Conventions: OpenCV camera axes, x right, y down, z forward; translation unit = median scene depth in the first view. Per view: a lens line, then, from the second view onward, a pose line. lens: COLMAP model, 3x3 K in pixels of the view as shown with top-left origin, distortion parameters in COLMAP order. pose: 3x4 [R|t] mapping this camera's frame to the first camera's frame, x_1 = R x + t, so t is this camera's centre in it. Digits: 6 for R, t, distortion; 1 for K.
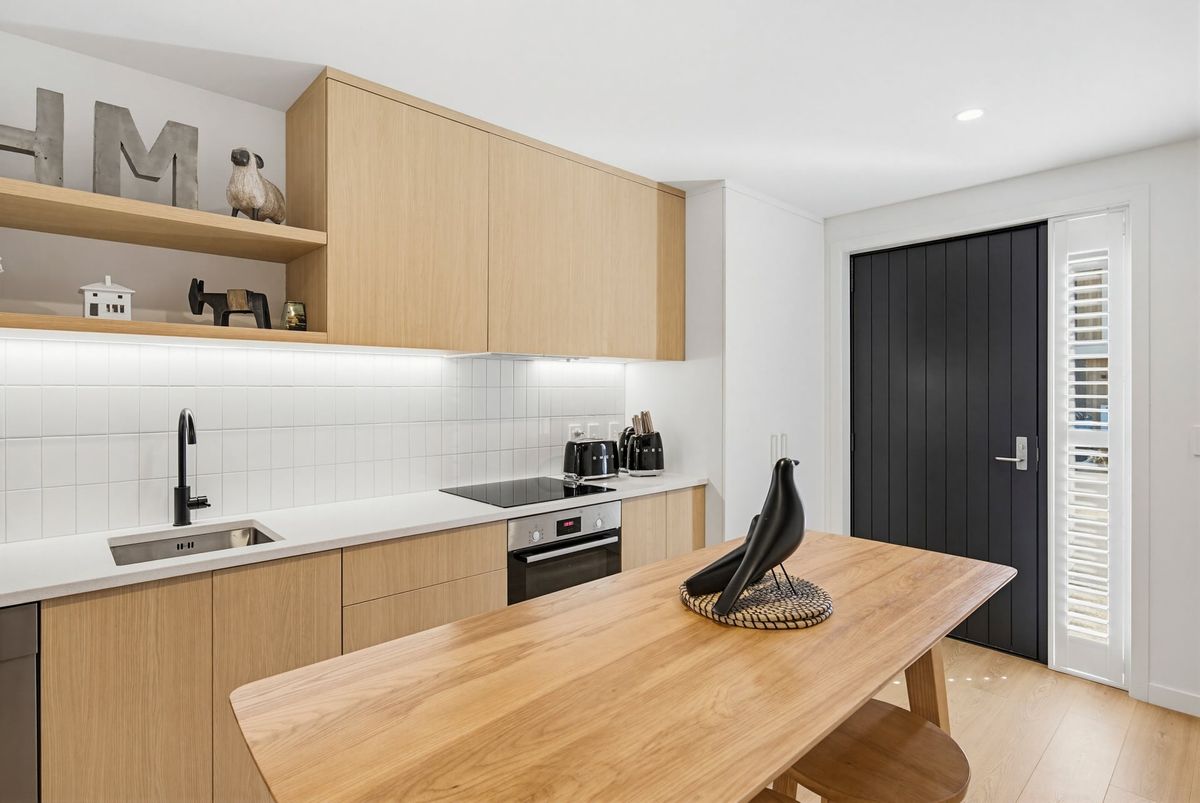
lens RADIAL K [[605.8, 0, 597.2], [0, 605.8, 390.7], [0, 0, 1]] dist [-0.002553, 0.001208]
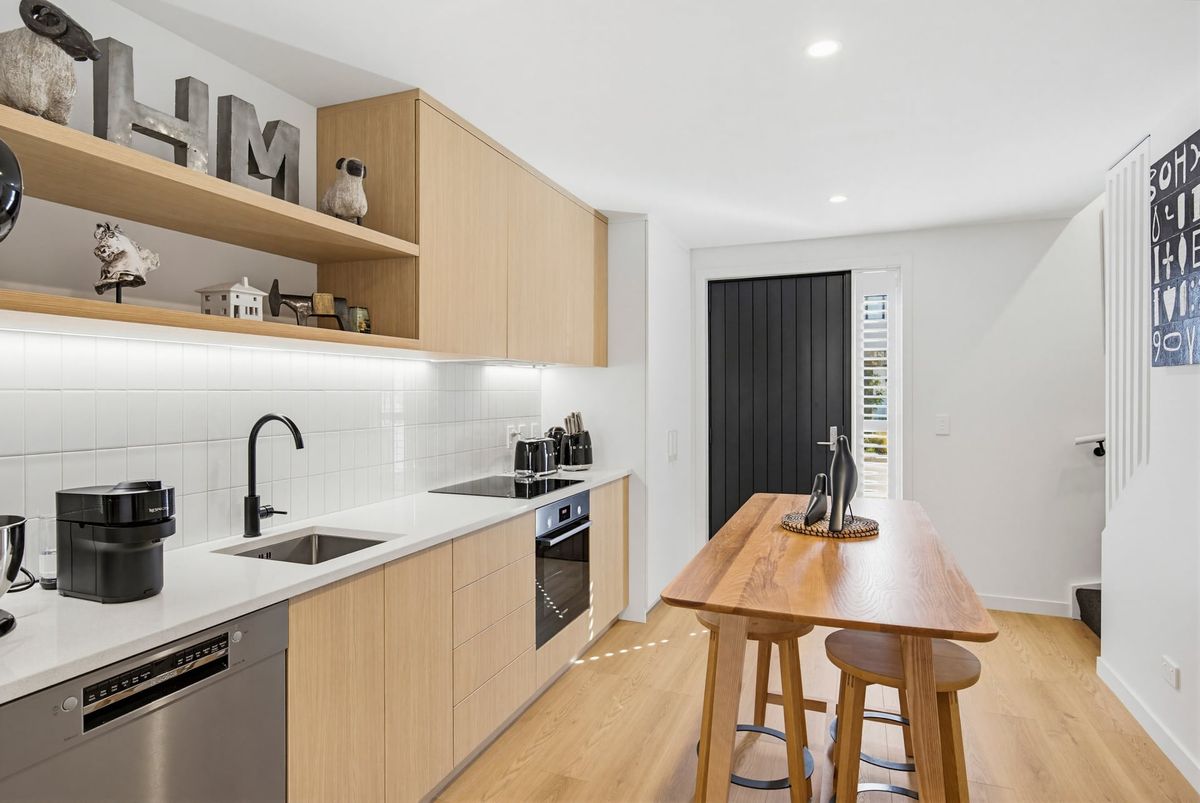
lens RADIAL K [[669.4, 0, 596.7], [0, 669.4, 397.0], [0, 0, 1]] dist [0.001053, 0.004290]
pose [[0.897701, -0.005489, 0.440571, -0.462279], [0.003590, 0.999980, 0.005144, -0.000299], [-0.440591, -0.003036, 0.897703, -0.128317]]
